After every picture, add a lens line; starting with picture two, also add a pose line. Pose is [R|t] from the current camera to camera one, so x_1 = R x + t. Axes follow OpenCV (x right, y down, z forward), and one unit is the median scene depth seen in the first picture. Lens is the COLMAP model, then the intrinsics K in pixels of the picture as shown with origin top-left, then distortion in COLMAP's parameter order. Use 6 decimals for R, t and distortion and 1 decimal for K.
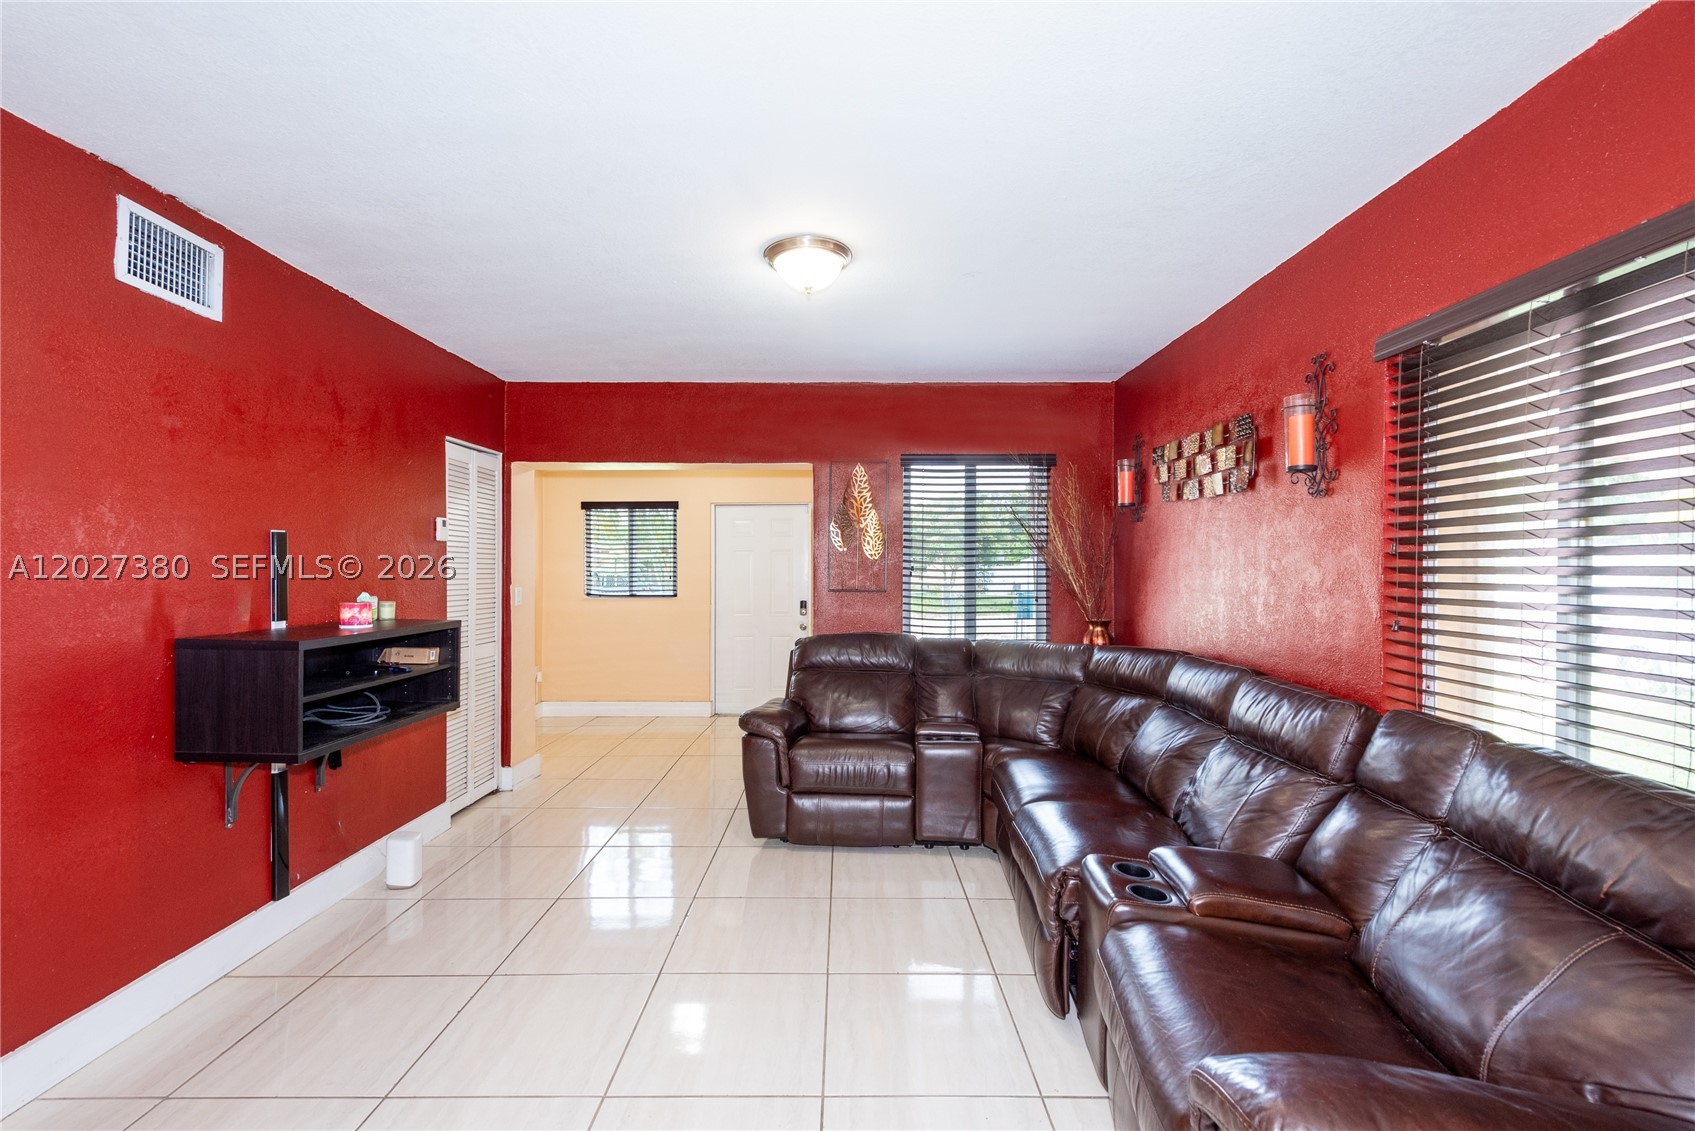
lens RADIAL K [[727.6, 0, 849.6], [0, 727.6, 566.1], [0, 0, 1]] dist [0.000503, -0.000013]
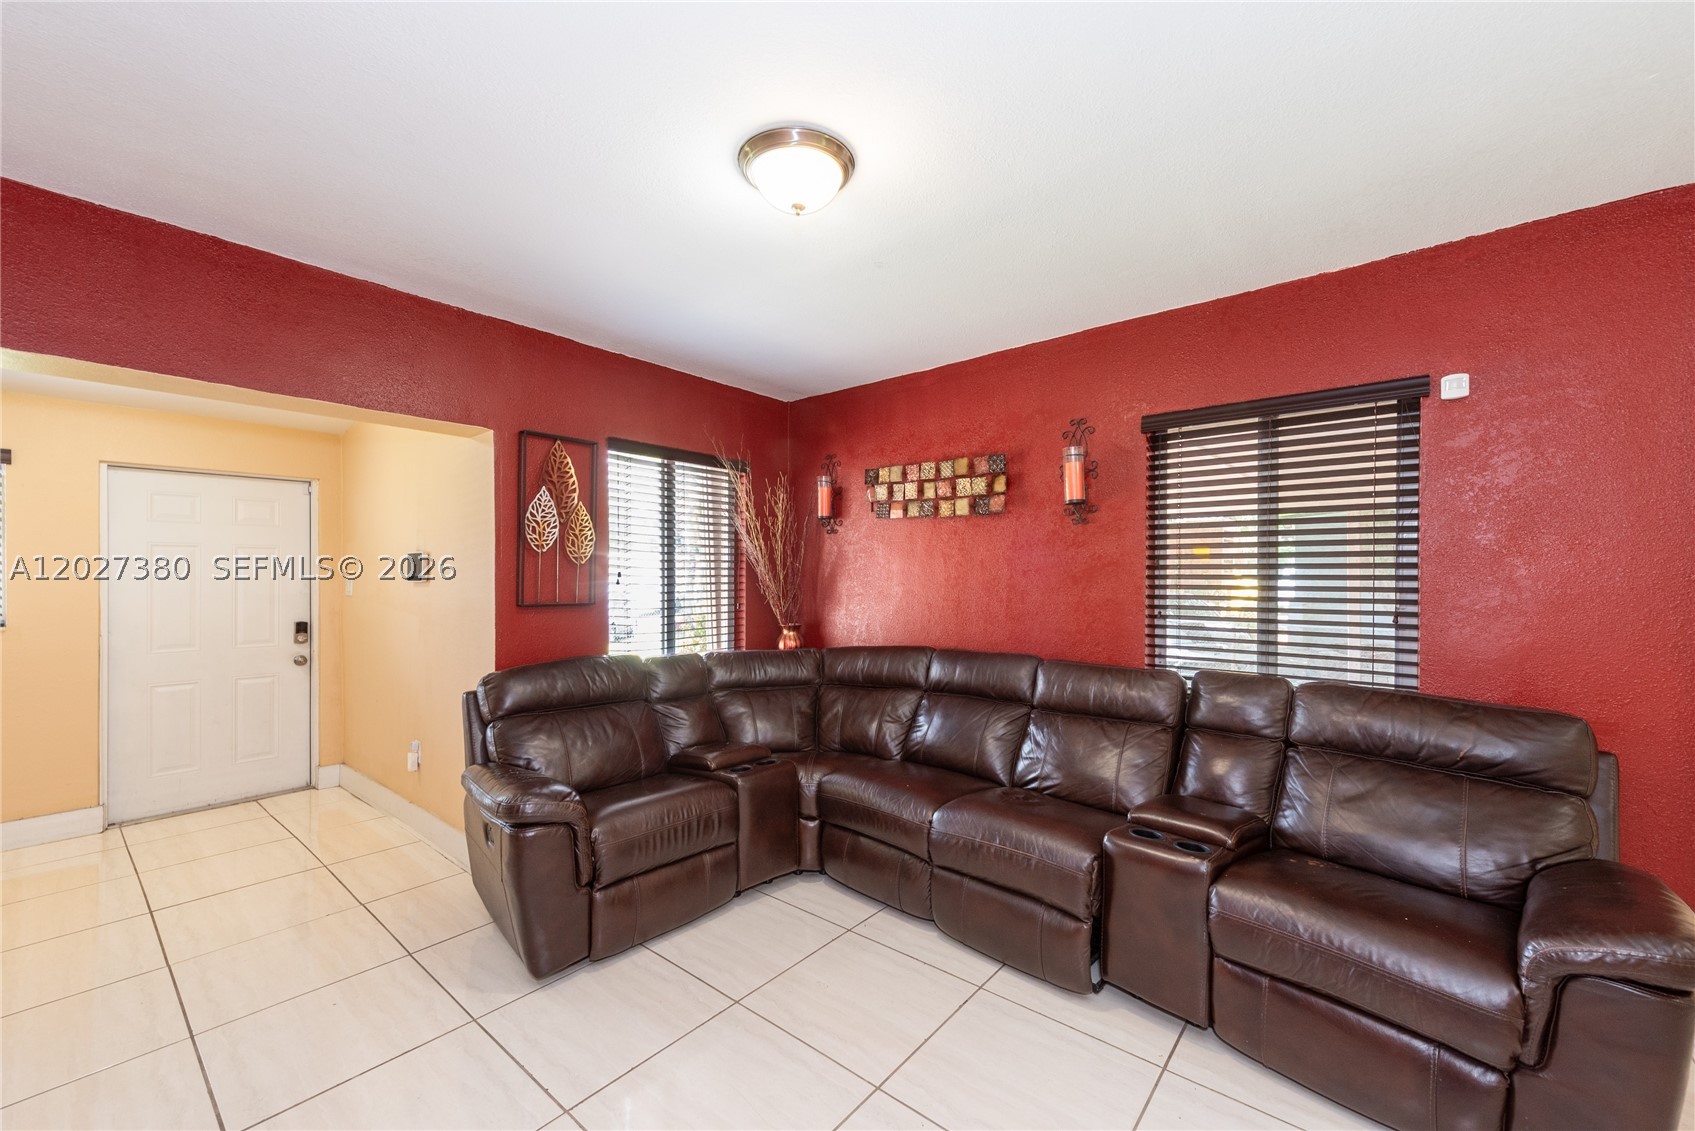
lens RADIAL K [[669.5, 0, 849.5], [0, 669.5, 571.5], [0, 0, 1]] dist [0.013729, -0.000401]
pose [[0.639133, 0.004867, 0.769081, -0.369351], [-0.003753, 0.999988, -0.003209, 0.000106], [-0.769087, -0.000836, 0.639143, 0.331057]]
